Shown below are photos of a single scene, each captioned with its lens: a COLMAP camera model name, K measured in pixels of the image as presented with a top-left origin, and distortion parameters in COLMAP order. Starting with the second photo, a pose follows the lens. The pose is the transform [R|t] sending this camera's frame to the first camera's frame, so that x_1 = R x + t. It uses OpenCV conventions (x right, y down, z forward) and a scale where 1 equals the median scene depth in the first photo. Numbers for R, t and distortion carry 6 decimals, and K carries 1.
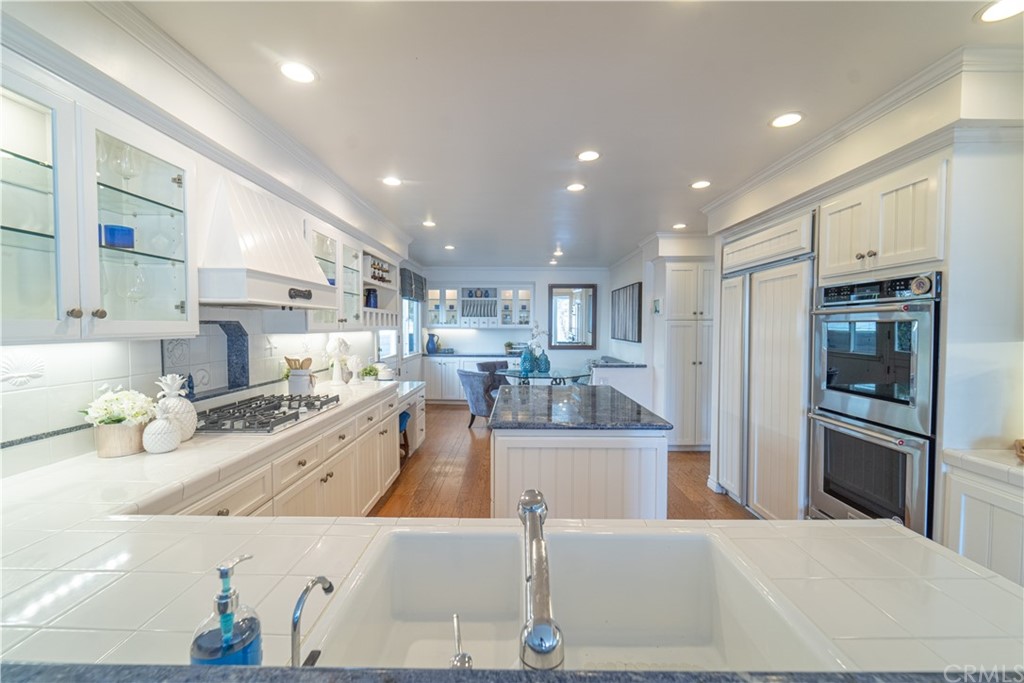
lens RADIAL K [[419.4, 0, 516.0], [0, 419.4, 343.1], [0, 0, 1]] dist [0.001850, -0.000189]
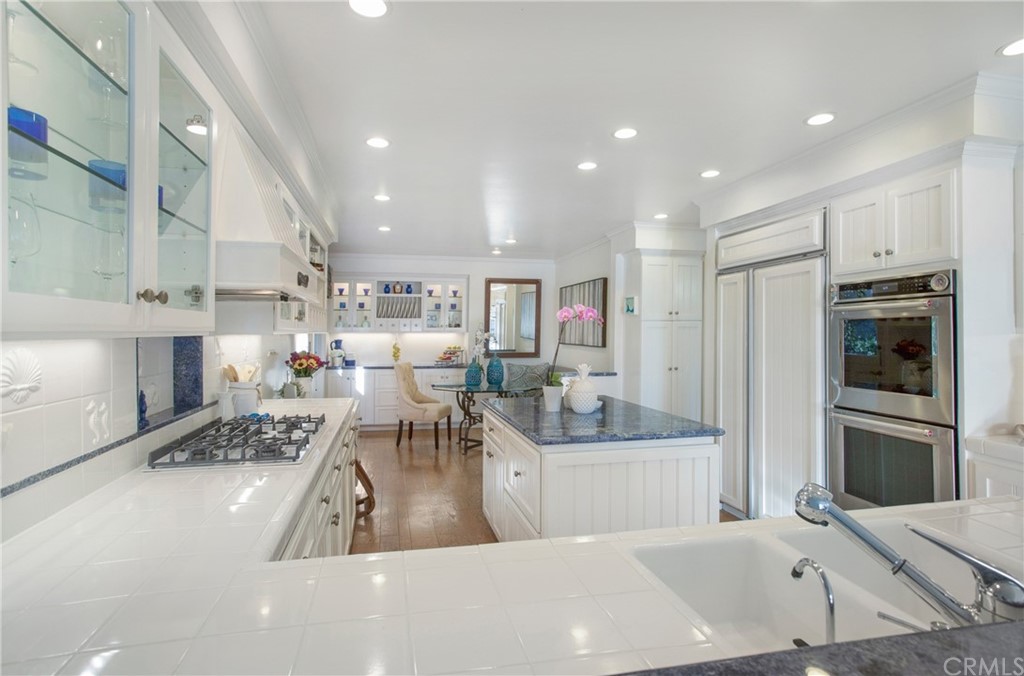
lens RADIAL K [[524.1, 0, 530.8], [0, 524.1, 332.1], [0, 0, 1]] dist [-0.001404, 0.000481]
pose [[0.966204, -0.006649, 0.257691, -0.206581], [0.017284, 0.999089, -0.039027, 0.011940], [-0.257197, 0.042162, 0.965439, -0.010383]]
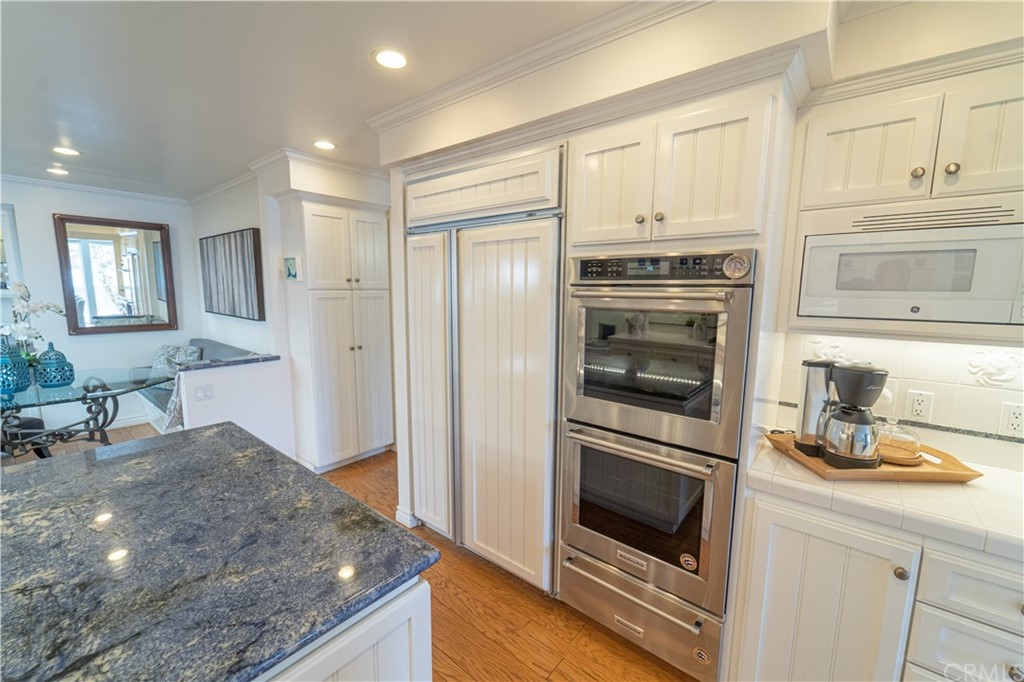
lens RADIAL K [[419.4, 0, 516.0], [0, 419.4, 342.6], [0, 0, 1]] dist [0.001850, -0.000189]
pose [[0.639720, -0.096328, 0.762548, 0.065593], [0.022157, 0.994014, 0.106980, -0.046607], [-0.768289, -0.051541, 0.638025, 0.418313]]
